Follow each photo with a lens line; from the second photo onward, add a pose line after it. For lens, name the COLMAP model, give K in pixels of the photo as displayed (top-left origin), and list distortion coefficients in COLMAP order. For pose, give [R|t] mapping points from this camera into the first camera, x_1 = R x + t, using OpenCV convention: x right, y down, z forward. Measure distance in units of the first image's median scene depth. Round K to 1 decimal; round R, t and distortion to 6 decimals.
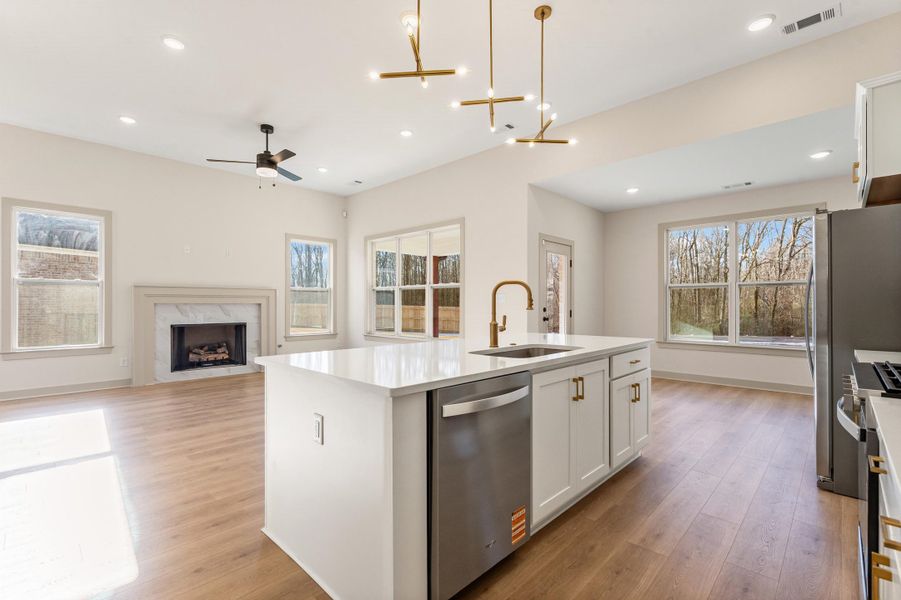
lens RADIAL K [[404.5, 0, 444.7], [0, 404.5, 305.4], [0, 0, 1]] dist [-0.004117, -0.000049]
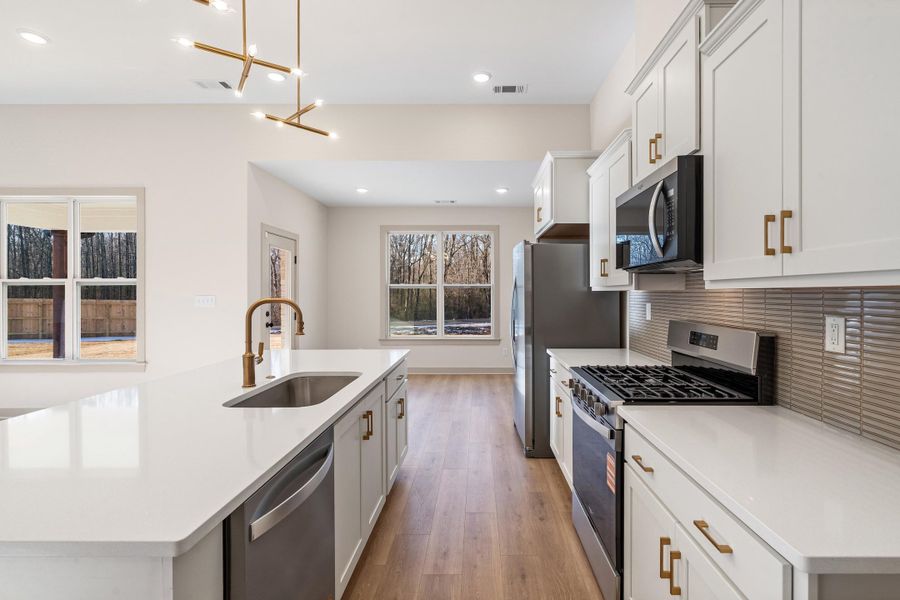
lens RADIAL K [[420.3, 0, 476.1], [0, 420.3, 292.8], [0, 0, 1]] dist [-0.008197, 0.003196]
pose [[0.714197, -0.001344, 0.699944, -0.056060], [0.002476, 0.999997, -0.000606, -0.032035], [-0.699941, 0.002166, 0.714198, 0.067254]]
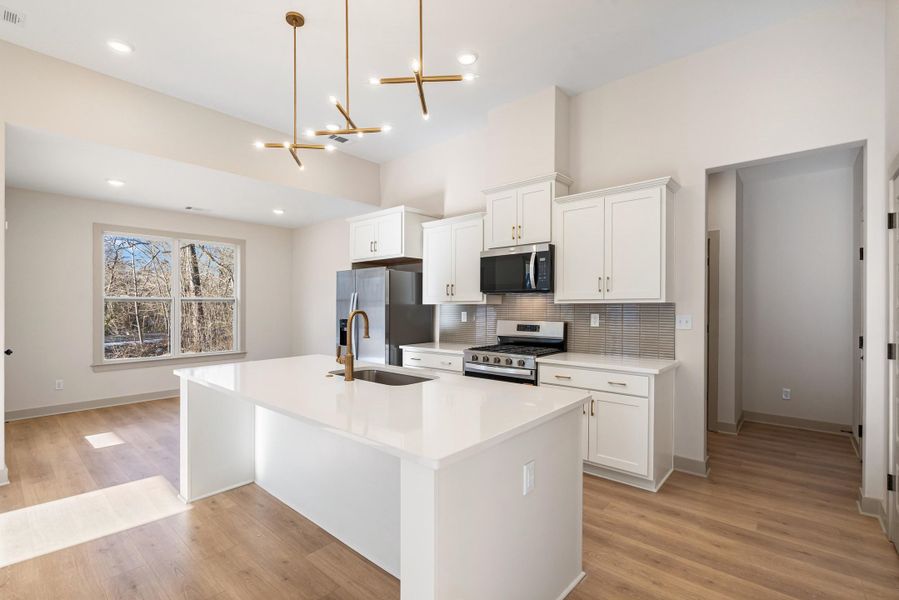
lens RADIAL K [[419.8, 0, 435.6], [0, 419.8, 301.1], [0, 0, 1]] dist [-0.008197, 0.003196]
pose [[-0.047364, 0.009675, 0.998831, -0.403259], [0.005931, 0.999938, -0.009404, -0.033270], [-0.998860, 0.005479, -0.047418, 0.388761]]
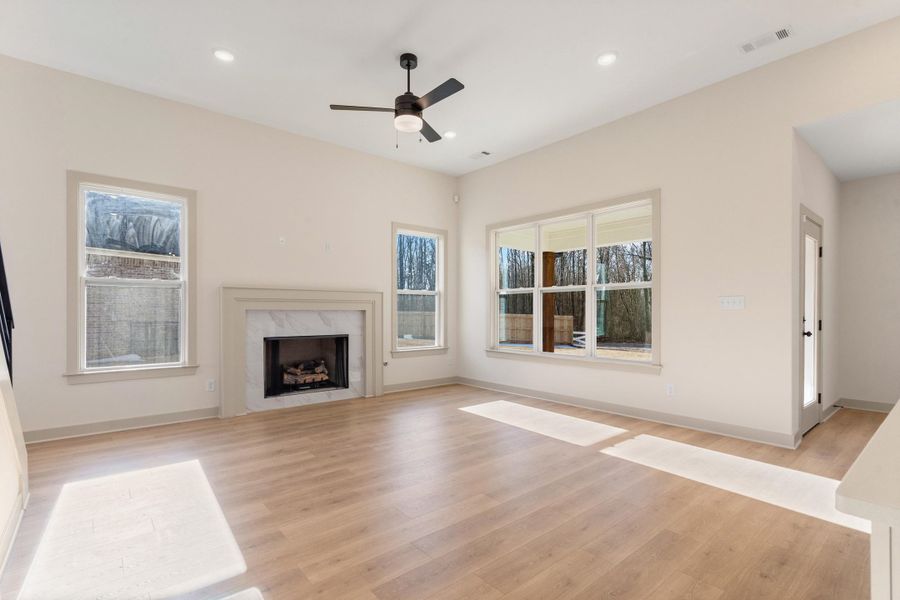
lens RADIAL K [[420.3, 0, 446.1], [0, 420.3, 314.6], [0, 0, 1]] dist [-0.008197, 0.003196]
pose [[0.994604, 0.001371, -0.103740, -0.268144], [-0.000911, 0.999990, 0.004485, -0.000362], [0.103745, -0.004367, 0.994594, 0.252550]]
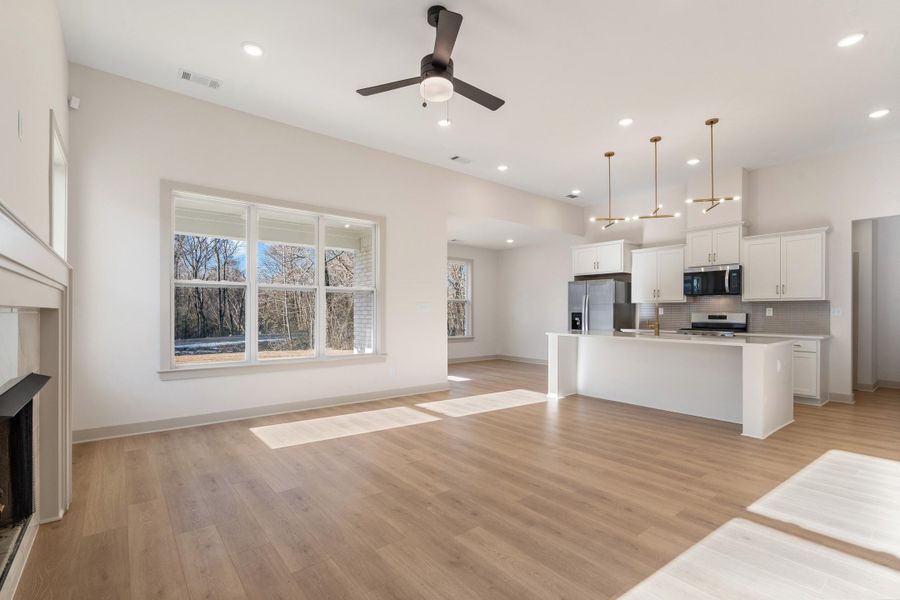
lens RADIAL K [[420.3, 0, 429.9], [0, 420.3, 303.8], [0, 0, 1]] dist [-0.008197, 0.003196]
pose [[0.137916, 0.020478, 0.990232, -0.939347], [-0.003324, 0.999790, -0.020213, -0.003252], [-0.990438, -0.000504, 0.137955, 0.825919]]
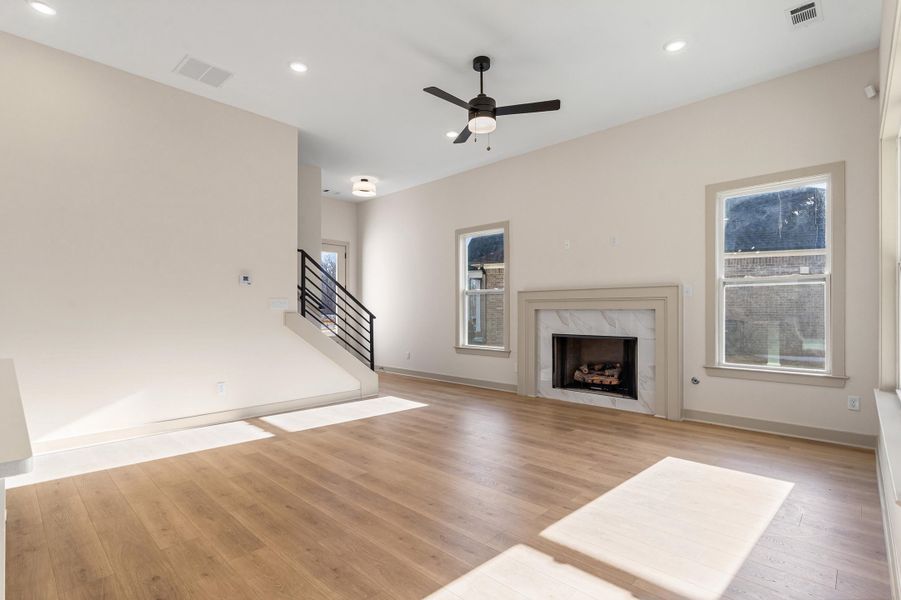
lens RADIAL K [[427.6, 0, 432.9], [0, 427.6, 306.2], [0, 0, 1]] dist [-0.001433, -0.001176]
pose [[0.000100, -0.011566, -0.999933, 0.276319], [-0.000609, 0.999933, -0.011566, -0.001117], [1.000000, 0.000610, 0.000093, 0.815842]]
